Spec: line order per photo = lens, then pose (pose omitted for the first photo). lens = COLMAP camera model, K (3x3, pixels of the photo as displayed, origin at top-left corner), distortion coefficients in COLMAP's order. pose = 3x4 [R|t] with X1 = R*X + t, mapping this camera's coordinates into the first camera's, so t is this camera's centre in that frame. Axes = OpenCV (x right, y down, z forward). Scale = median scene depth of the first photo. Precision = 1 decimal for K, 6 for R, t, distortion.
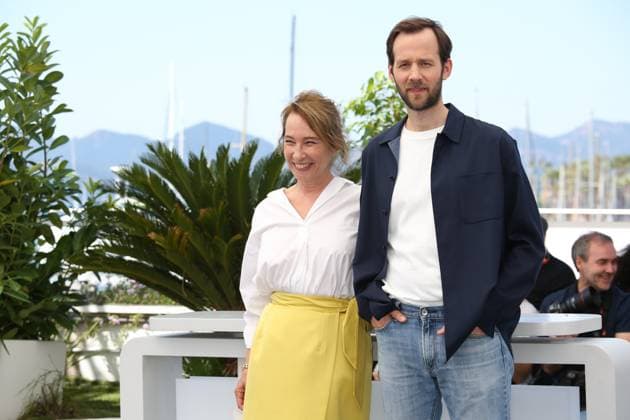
lens RADIAL K [[3080.1, 0, 315.0], [0, 3080.1, 210.0], [0, 0, 1]] dist [0.750730, -5.373362]
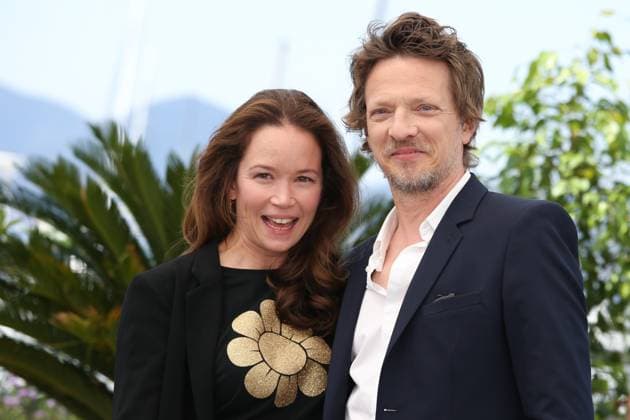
lens RADIAL K [[4383.3, 0, 333.8], [0, 4383.3, 162.3], [0, 0, 1]] dist [1.794150, -11.606724]
pose [[0.989445, 0.143796, -0.017950, 0.000410], [-0.144337, 0.988952, -0.033781, 0.004189], [0.012894, 0.036015, 0.999268, 0.258912]]
